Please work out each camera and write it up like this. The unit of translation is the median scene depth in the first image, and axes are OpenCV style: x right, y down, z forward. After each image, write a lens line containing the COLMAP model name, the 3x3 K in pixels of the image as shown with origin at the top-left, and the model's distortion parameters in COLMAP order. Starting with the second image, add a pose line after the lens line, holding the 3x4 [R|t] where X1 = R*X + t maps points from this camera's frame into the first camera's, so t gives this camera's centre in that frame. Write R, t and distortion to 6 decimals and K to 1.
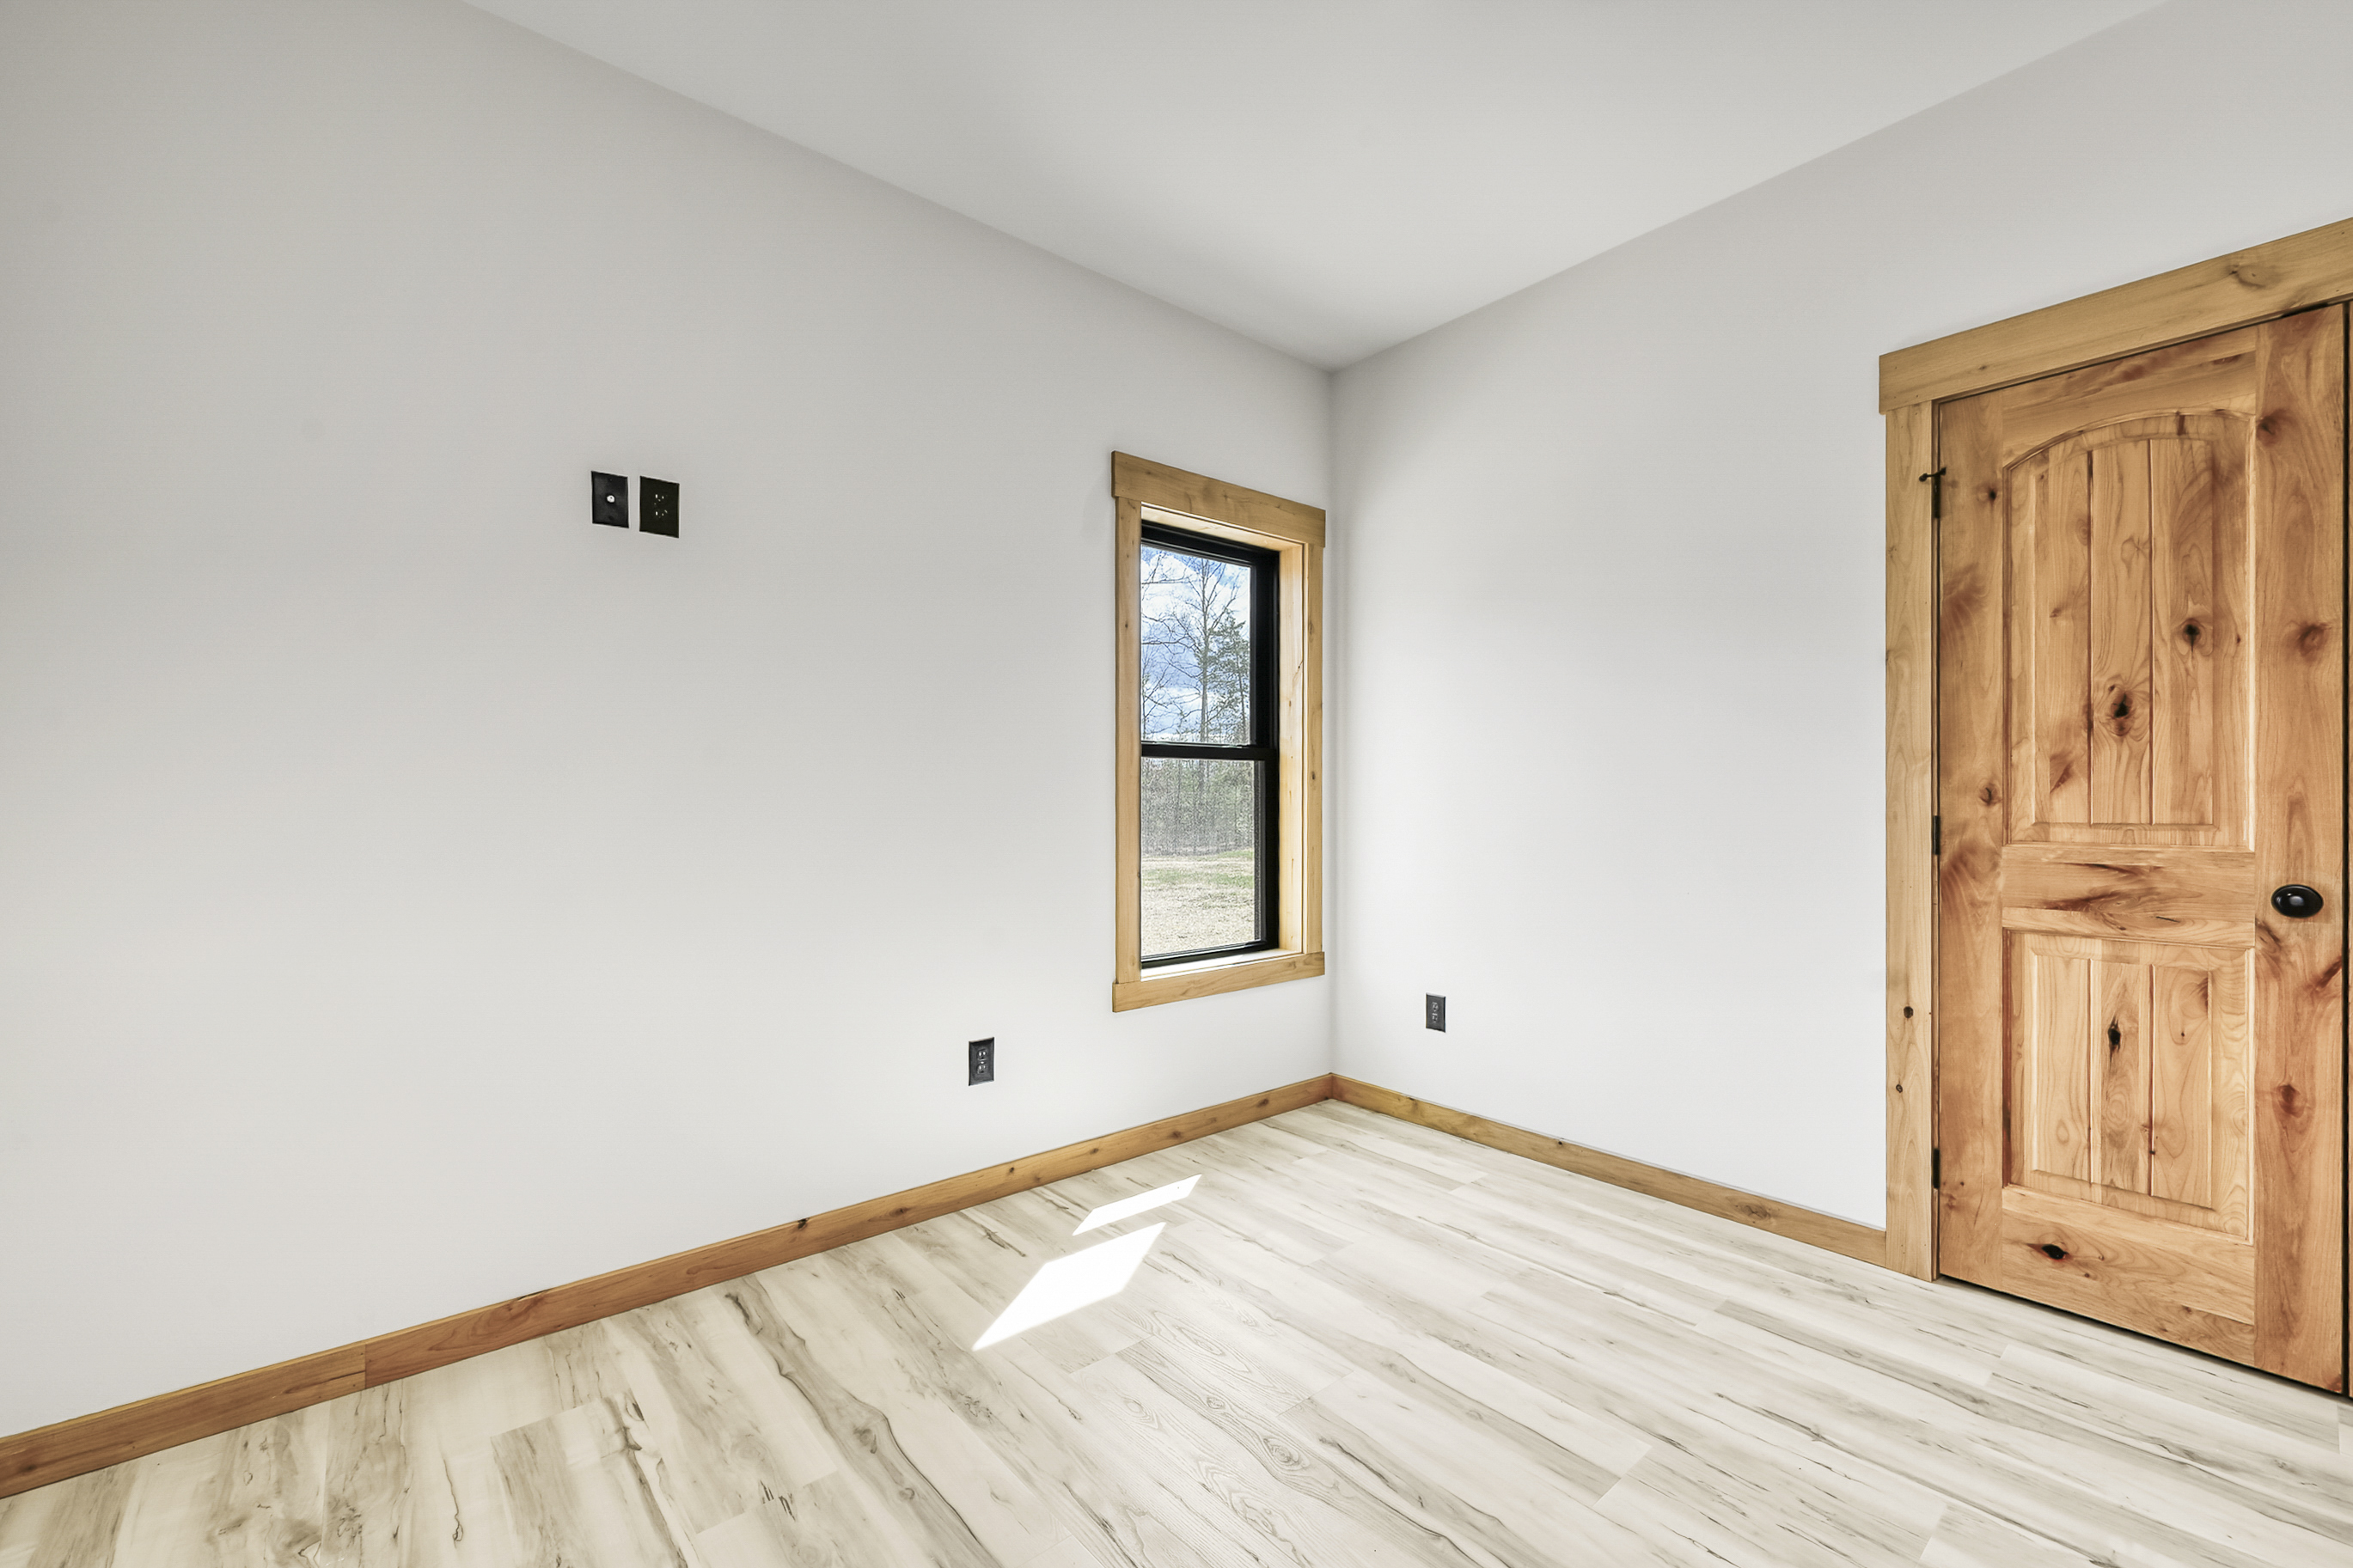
lens RADIAL K [[957.9, 0, 1174.3], [0, 957.9, 814.3], [0, 0, 1]] dist [-0.001918, -0.000105]
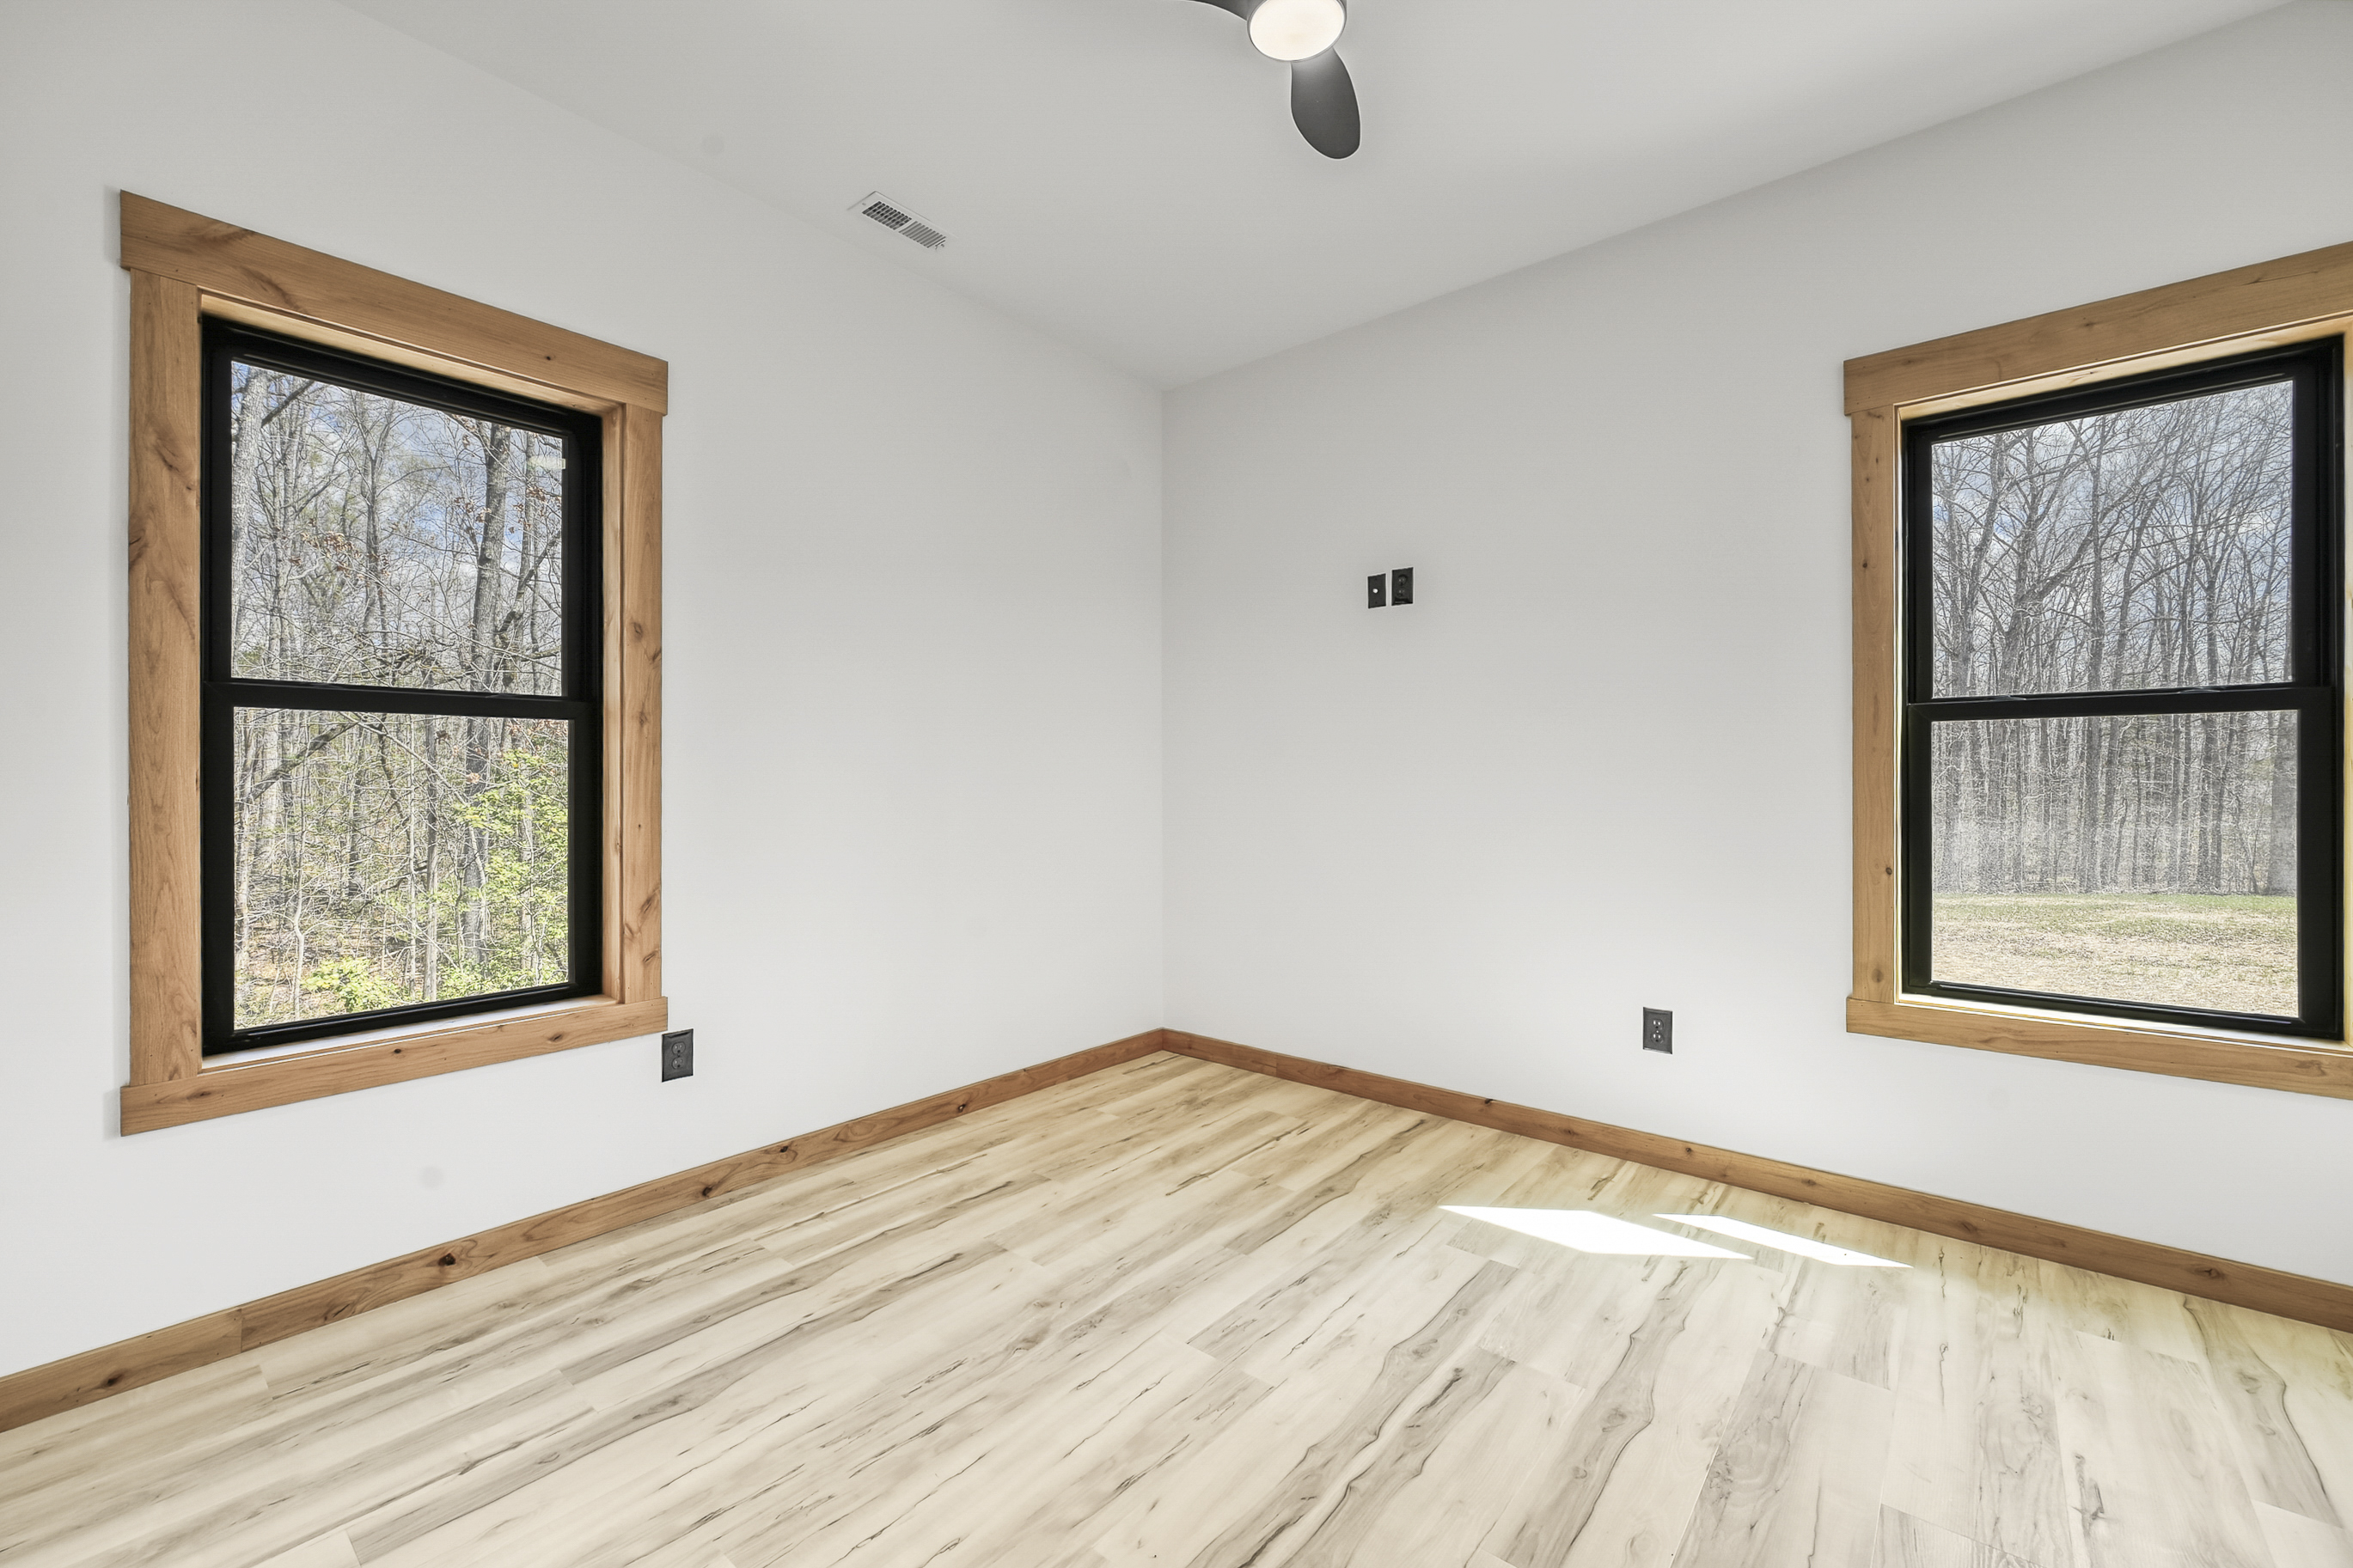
lens RADIAL K [[967.8, 0, 1176.5], [0, 967.8, 784.0], [0, 0, 1]] dist [-0.000615, 0.000006]
pose [[0.169844, 0.007688, -0.985441, 0.914067], [-0.009307, 0.999937, 0.006197, -0.012441], [0.985427, 0.008119, 0.169905, 0.380857]]
